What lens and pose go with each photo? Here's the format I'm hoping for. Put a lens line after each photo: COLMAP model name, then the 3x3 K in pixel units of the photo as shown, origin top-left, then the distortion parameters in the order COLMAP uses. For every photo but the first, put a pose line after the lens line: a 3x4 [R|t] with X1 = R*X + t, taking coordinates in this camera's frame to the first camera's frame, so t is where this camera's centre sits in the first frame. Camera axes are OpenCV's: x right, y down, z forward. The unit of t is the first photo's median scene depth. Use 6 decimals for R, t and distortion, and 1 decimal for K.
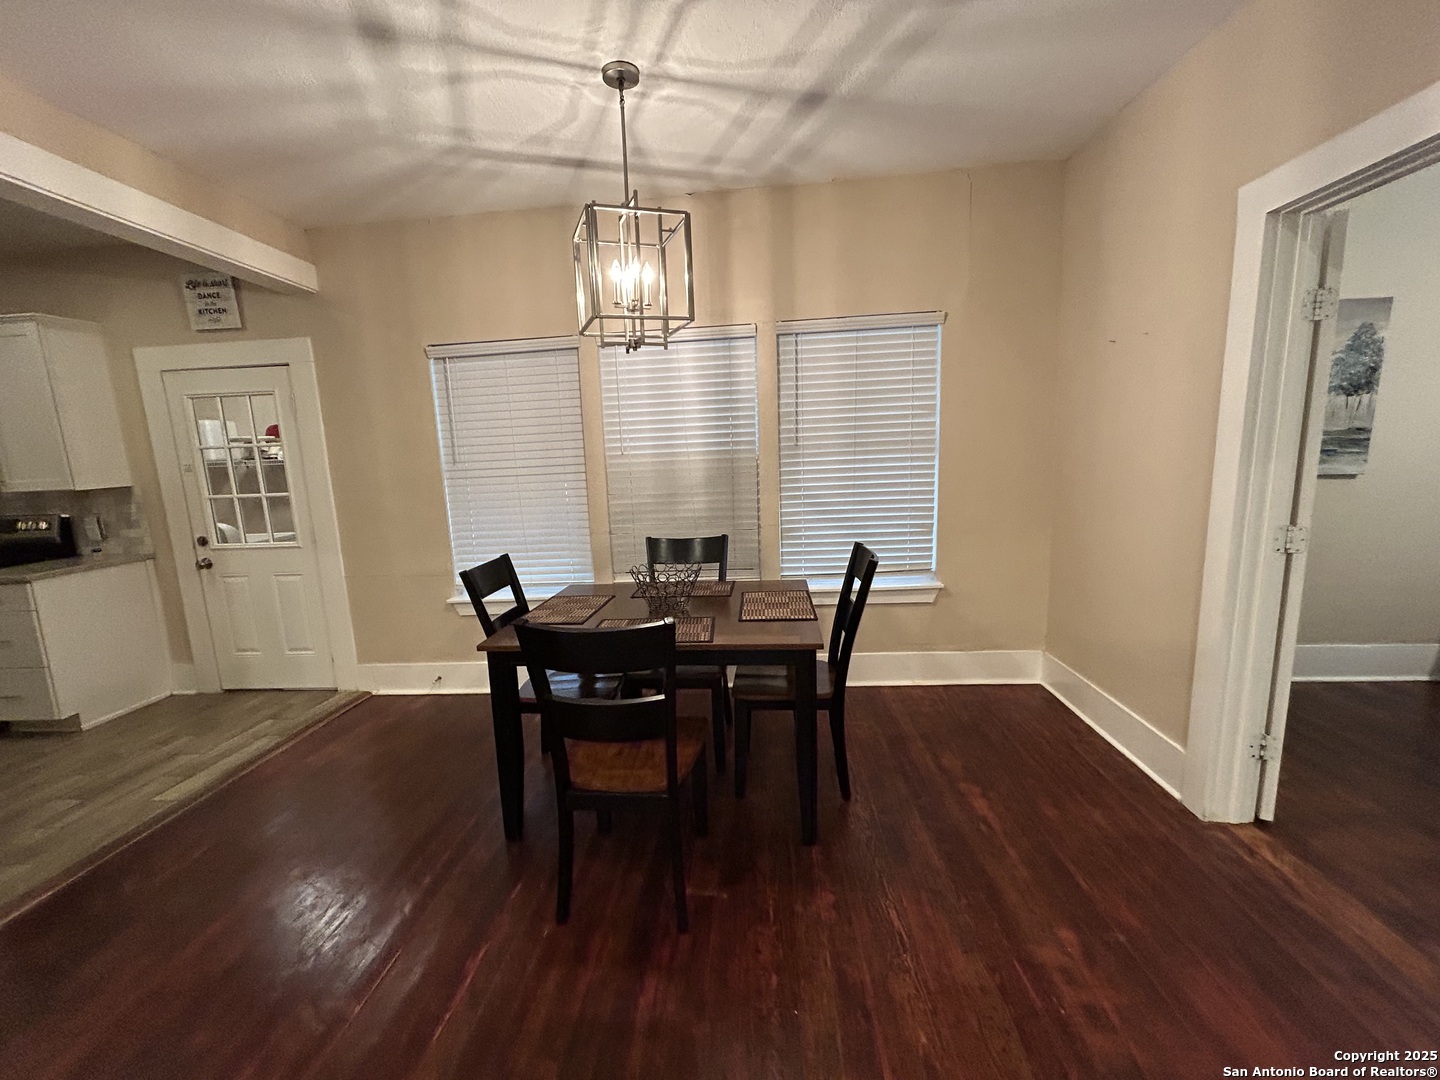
lens RADIAL K [[578.7, 0, 718.6], [0, 578.7, 538.5], [0, 0, 1]] dist [-0.005051, 0.000394]
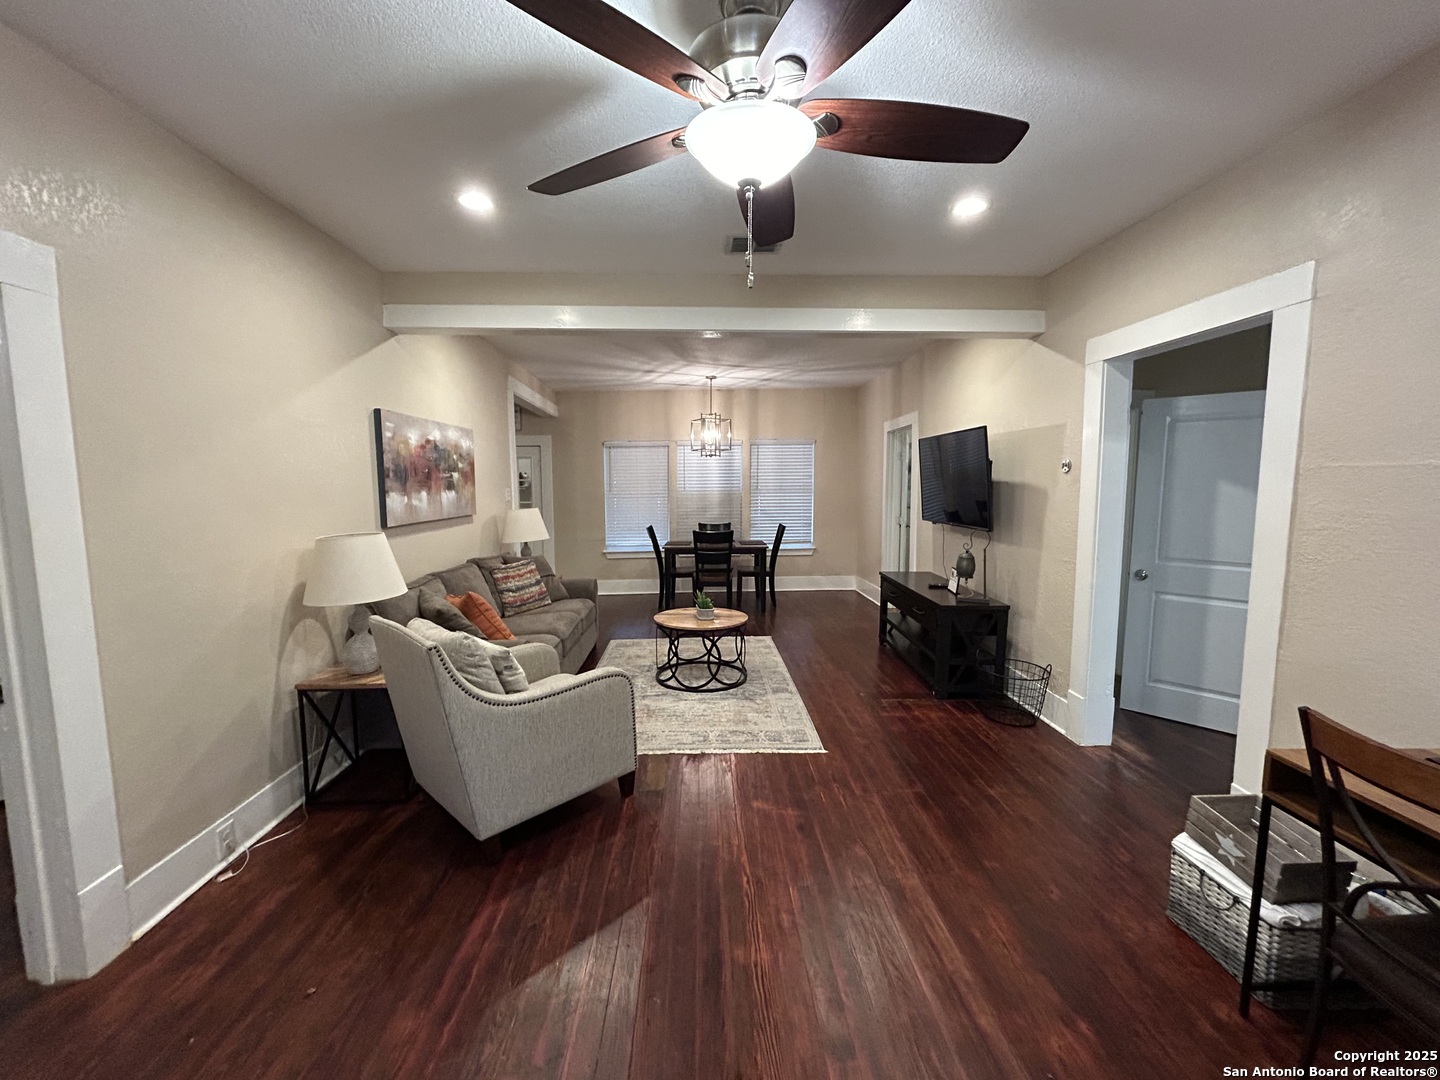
lens RADIAL K [[578.7, 0, 712.4], [0, 578.7, 541.2], [0, 0, 1]] dist [-0.005051, 0.000394]
pose [[0.994701, 0.025302, 0.099652, -0.287458], [-0.018641, 0.997565, -0.067208, 0.224142], [-0.101110, 0.064994, 0.992750, -1.373853]]
